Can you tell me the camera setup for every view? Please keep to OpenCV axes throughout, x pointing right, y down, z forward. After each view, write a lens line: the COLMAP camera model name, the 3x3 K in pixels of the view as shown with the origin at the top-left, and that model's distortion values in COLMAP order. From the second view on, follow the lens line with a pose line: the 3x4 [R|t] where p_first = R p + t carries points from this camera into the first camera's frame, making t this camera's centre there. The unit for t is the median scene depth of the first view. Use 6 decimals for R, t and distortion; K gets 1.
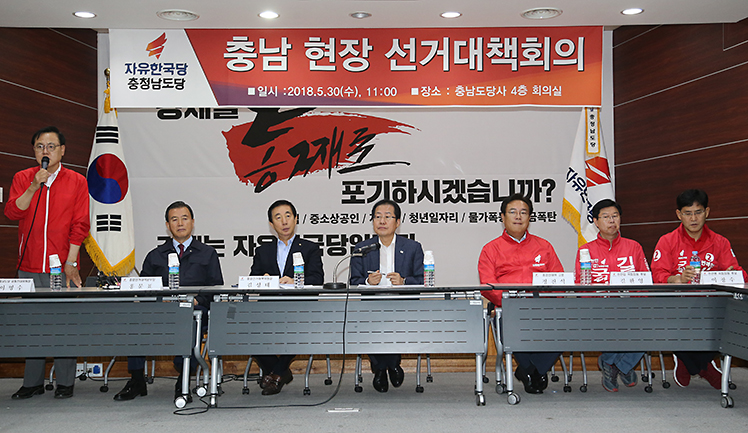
lens RADIAL K [[949.7, 0, 388.4], [0, 949.7, 214.9], [0, 0, 1]] dist [0.062255, 0.021761]
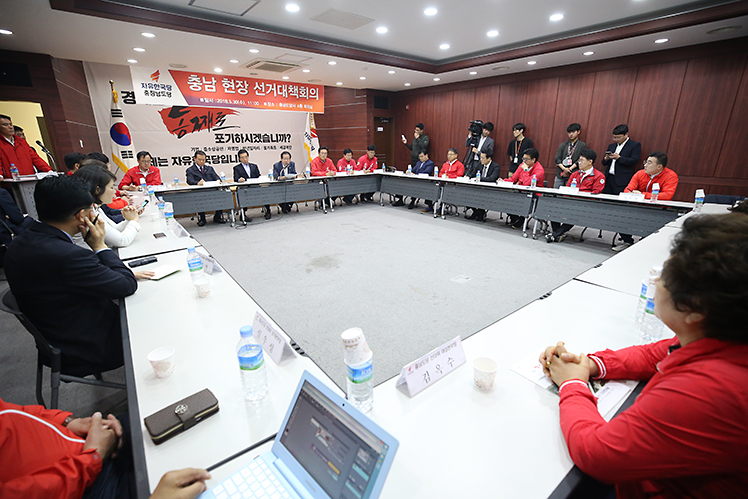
lens RADIAL K [[339.8, 0, 374.0], [0, 339.8, 249.5], [0, 0, 1]] dist [-0.033522, 0.000795]
pose [[0.782048, -0.181770, 0.596121, -0.343910], [-0.025617, 0.946337, 0.322166, -0.047939], [-0.622691, -0.267220, 0.735424, -0.018049]]
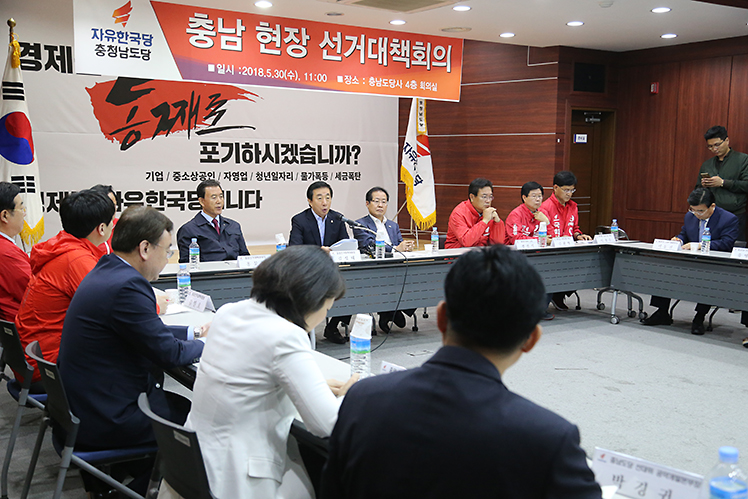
lens RADIAL K [[837.2, 0, 374.0], [0, 837.2, 249.5], [0, 0, 1]] dist [0.073711, -0.007083]
pose [[0.831469, -0.039546, 0.554162, -0.472951], [-0.039201, 0.990801, 0.129523, -0.051256], [-0.554186, -0.129418, 0.822270, 0.081303]]
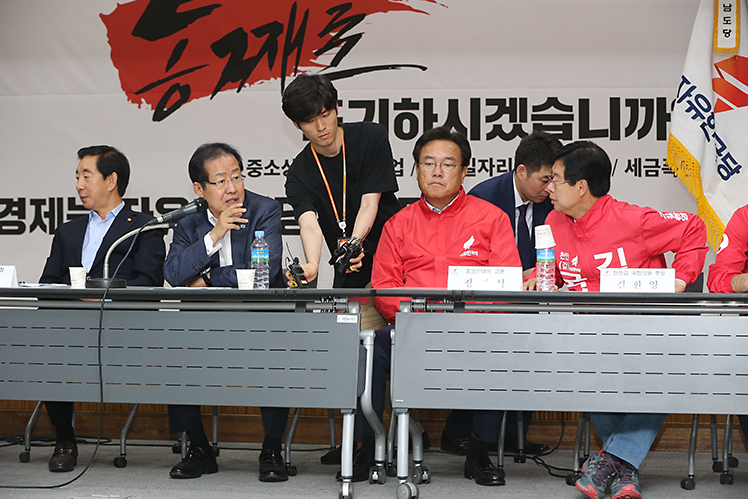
lens RADIAL K [[1781.4, 0, 374.0], [0, 1781.4, 249.5], [0, 0, 1]] dist [-0.296758, 0.931686]
pose [[0.983019, 0.014248, -0.182952, 0.201647], [-0.005375, 0.998789, 0.048907, 0.000503], [0.183428, -0.047093, 0.981905, -0.011026]]
